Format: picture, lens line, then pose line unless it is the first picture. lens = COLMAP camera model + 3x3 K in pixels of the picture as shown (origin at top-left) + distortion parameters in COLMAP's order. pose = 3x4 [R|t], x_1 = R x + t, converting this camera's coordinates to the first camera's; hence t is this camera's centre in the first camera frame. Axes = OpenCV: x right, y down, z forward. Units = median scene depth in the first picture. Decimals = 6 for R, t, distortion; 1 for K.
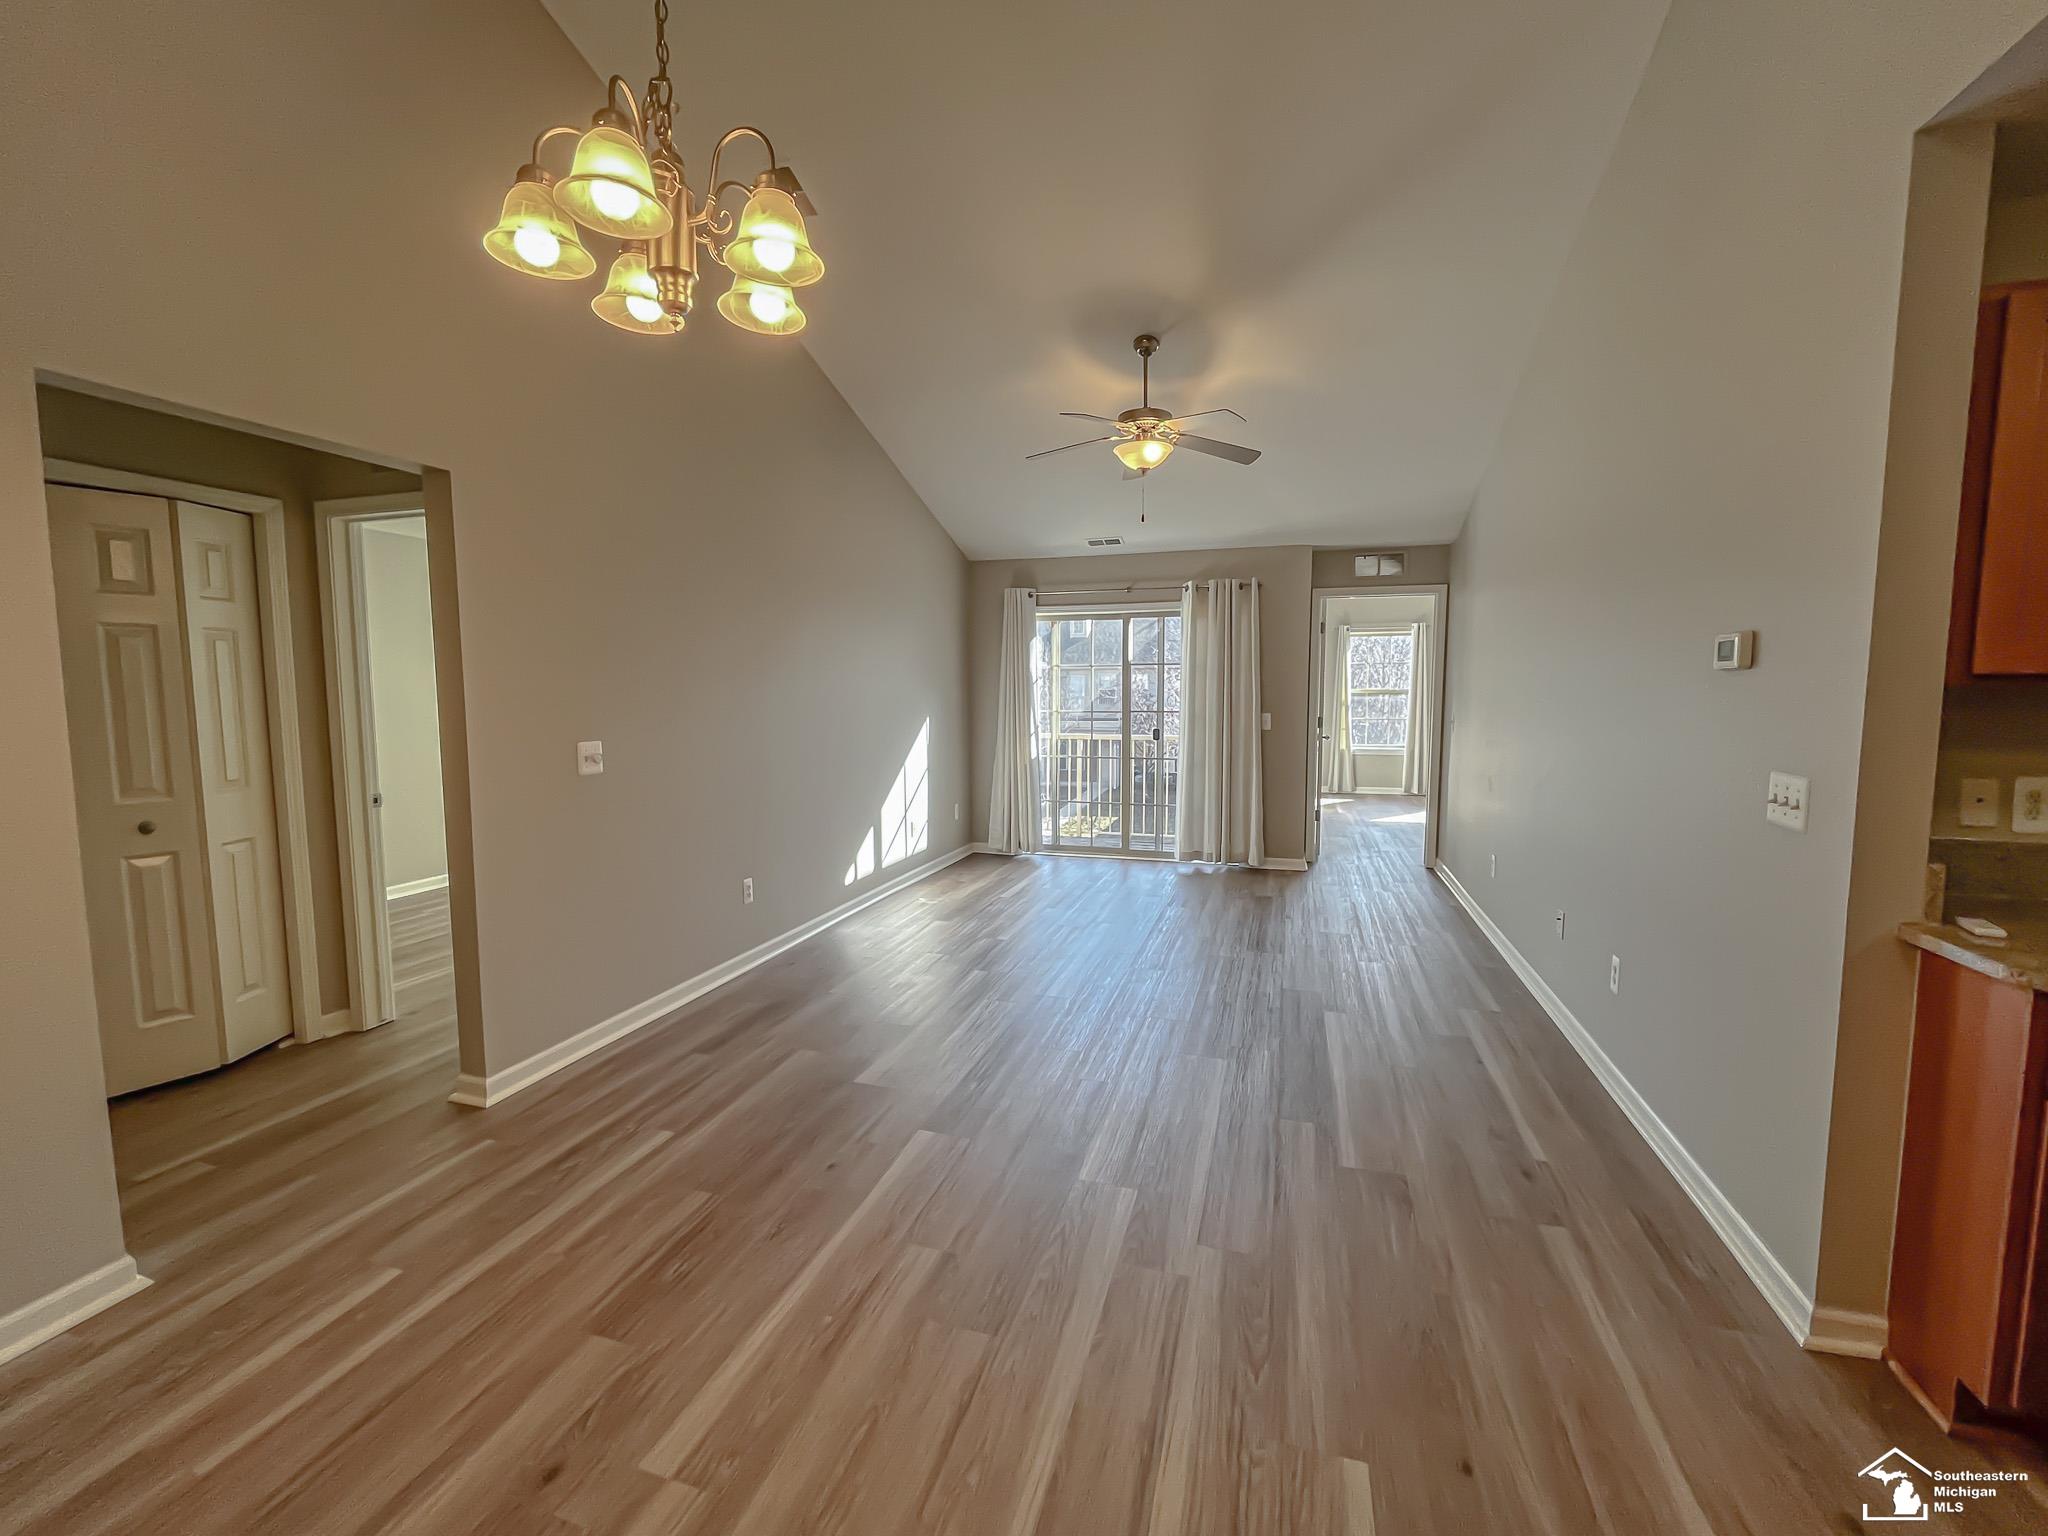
lens RADIAL K [[863.2, 0, 1018.3], [0, 863.2, 769.7], [0, 0, 1]] dist [0.001603, -0.002202]
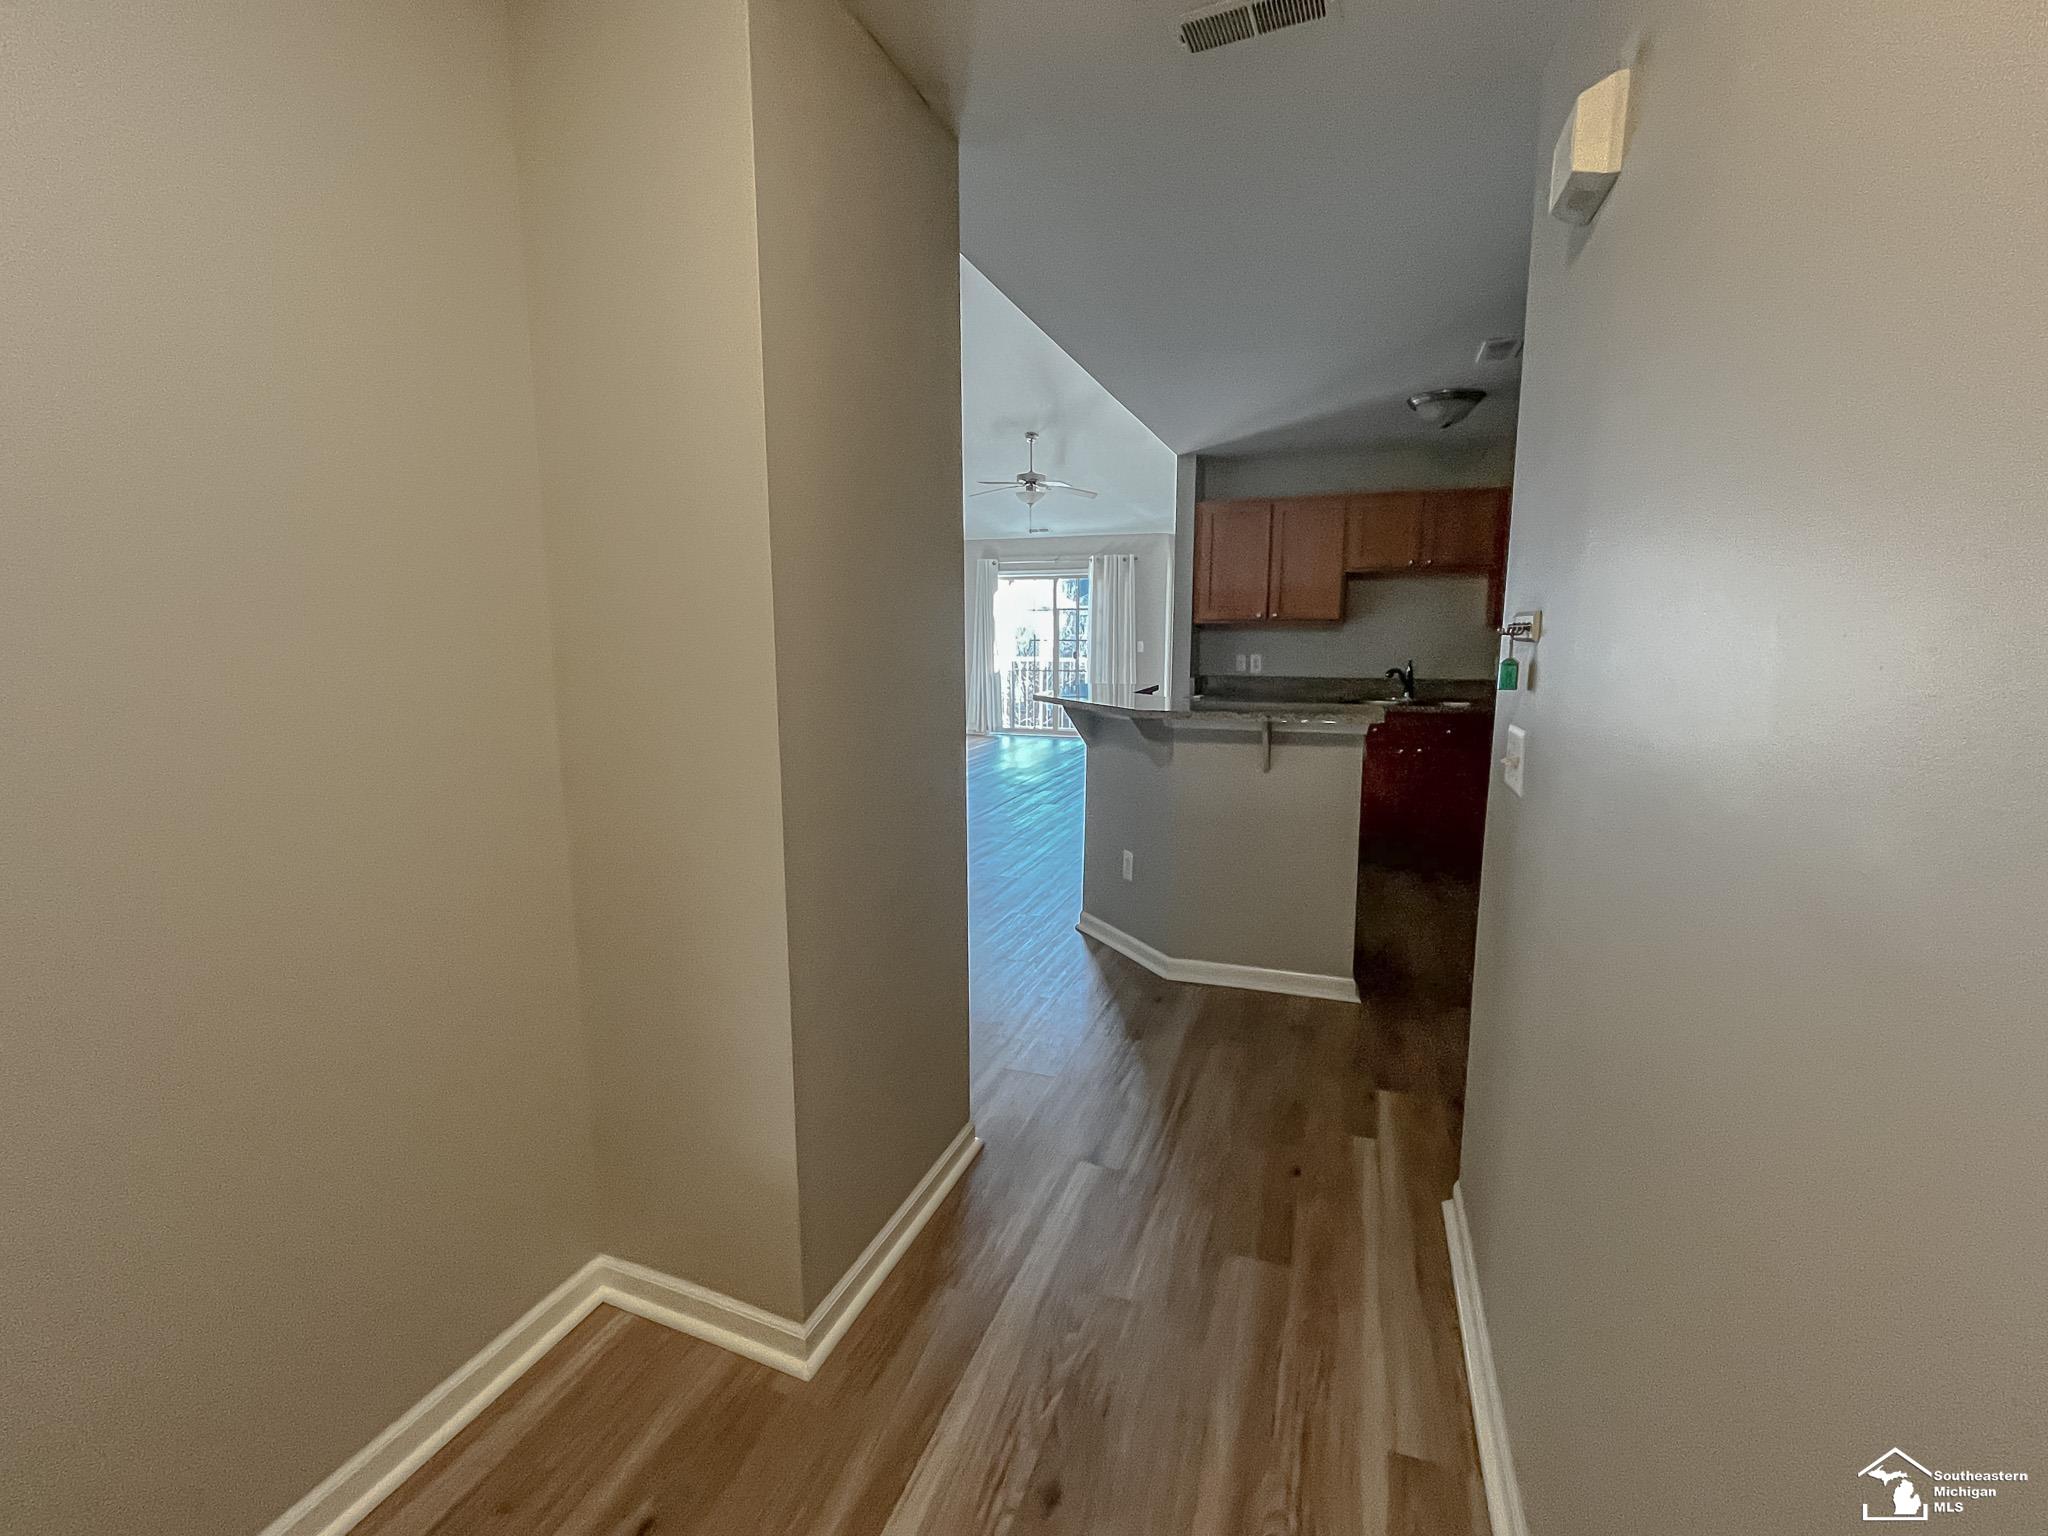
lens RADIAL K [[863.2, 0, 1017.7], [0, 863.2, 747.0], [0, 0, 1]] dist [0.001603, -0.002202]
pose [[0.998988, 0.005638, -0.044626, 0.206598], [-0.003588, 0.998941, 0.045875, 0.082178], [0.044837, -0.045668, 0.997950, -0.863399]]
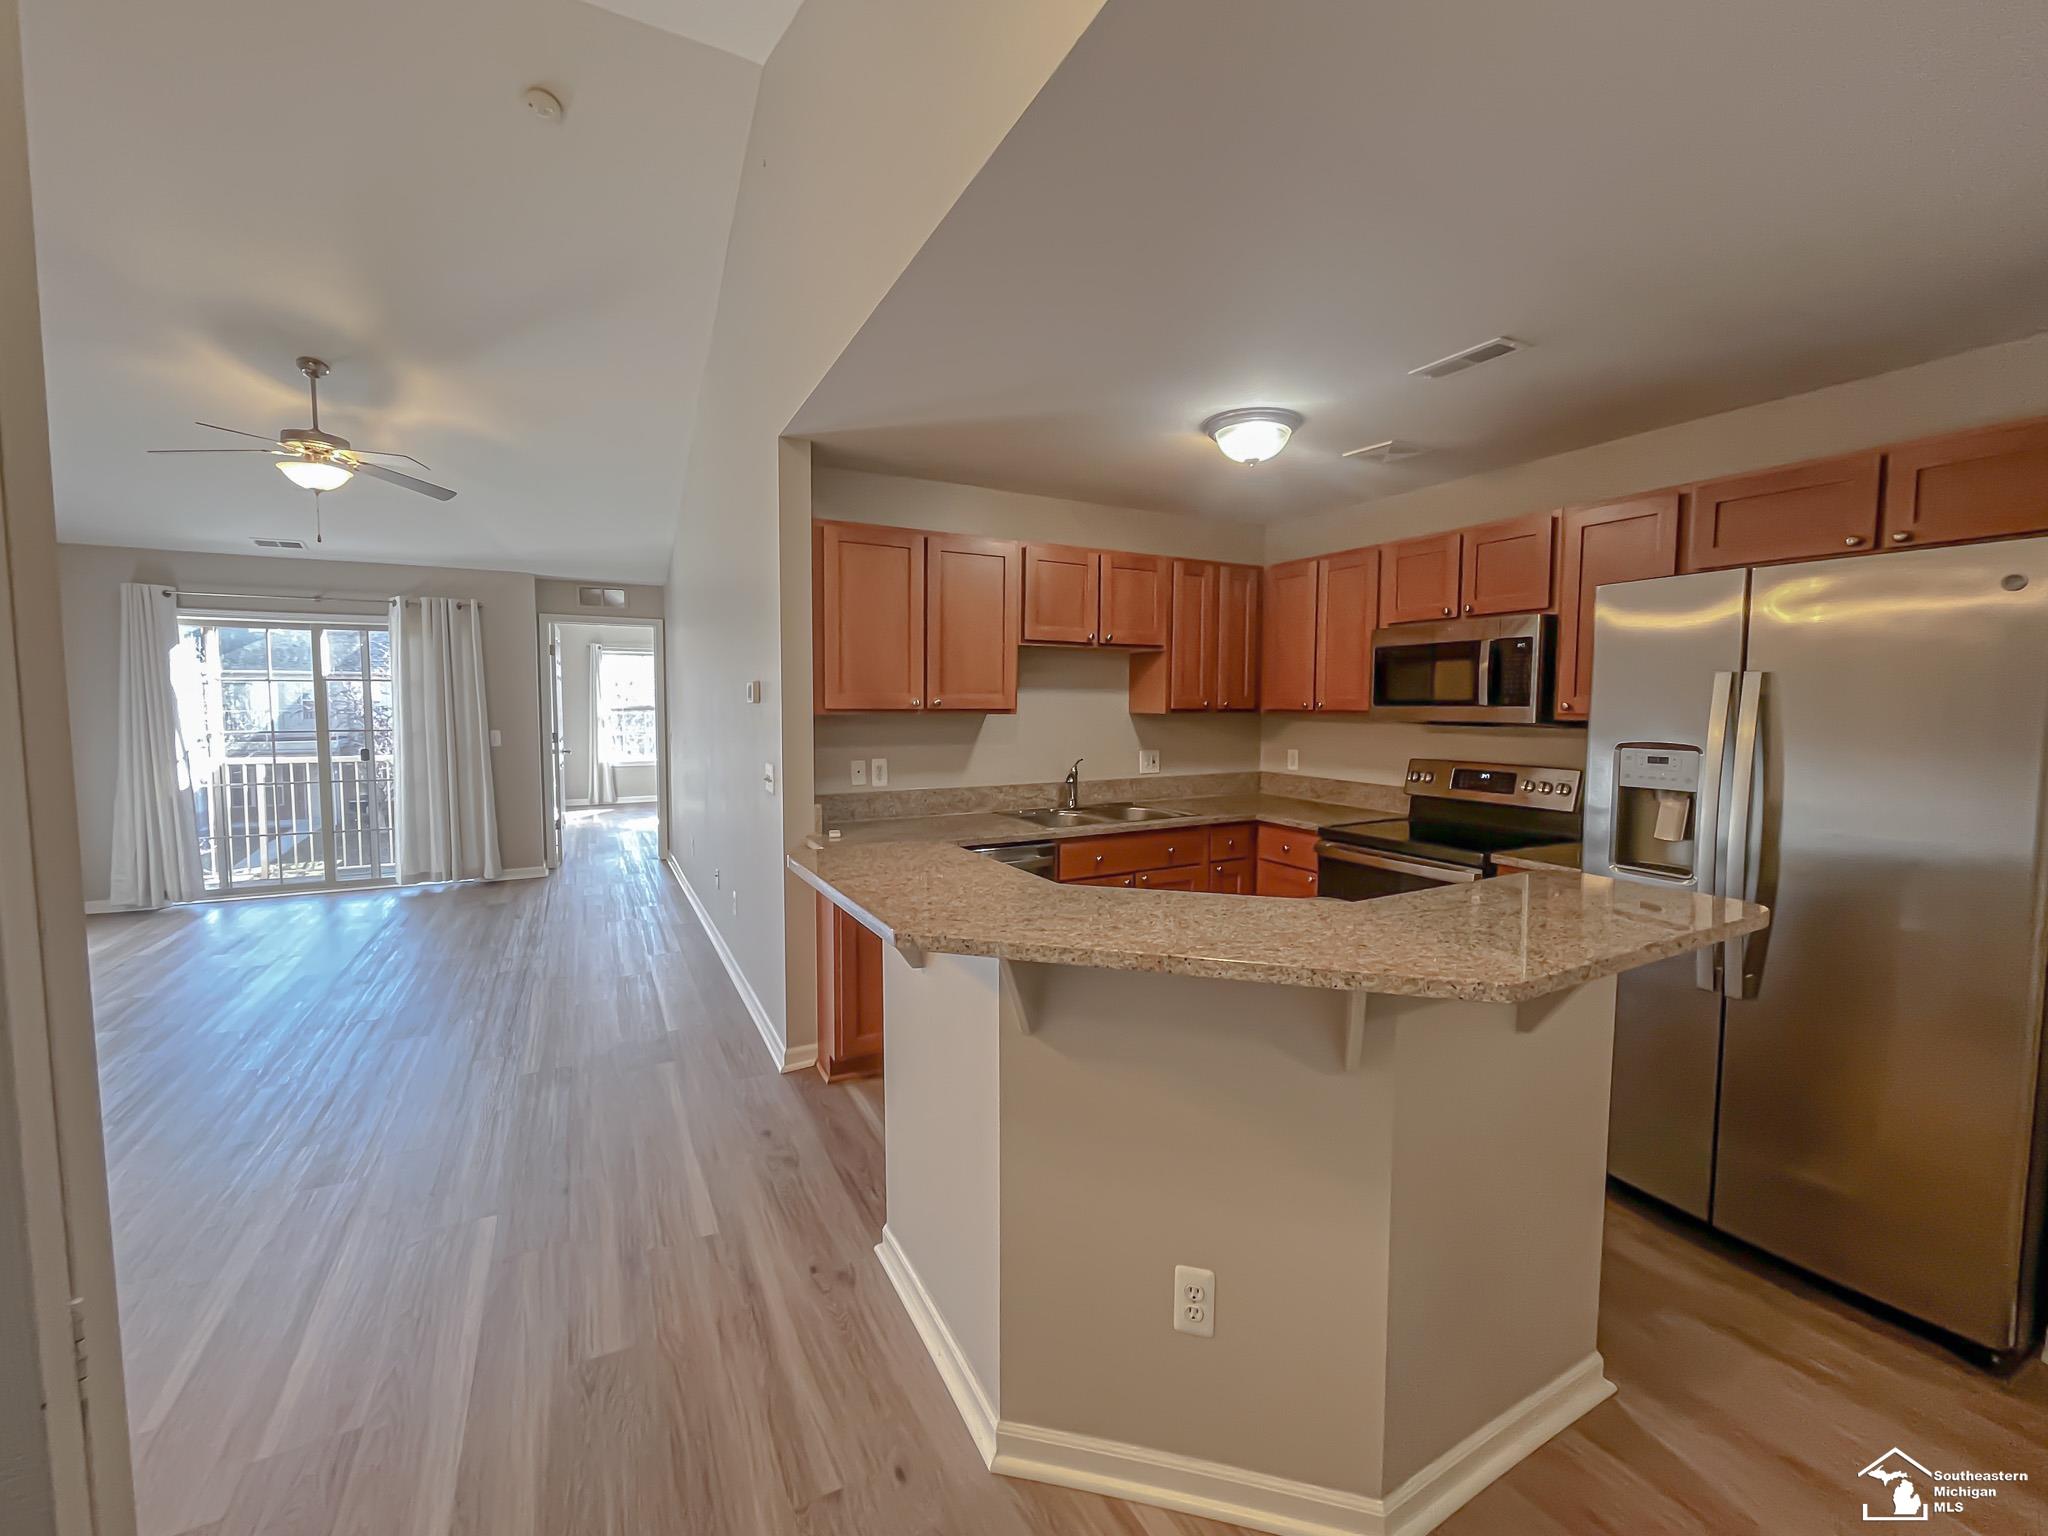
lens RADIAL K [[863.2, 0, 1036.0], [0, 863.2, 759.3], [0, 0, 1]] dist [0.001603, -0.002202]
pose [[0.700239, -0.042389, 0.712649, 0.002905], [0.060911, 0.998143, -0.000480, 0.014134], [-0.711305, 0.043744, 0.701521, -0.281952]]
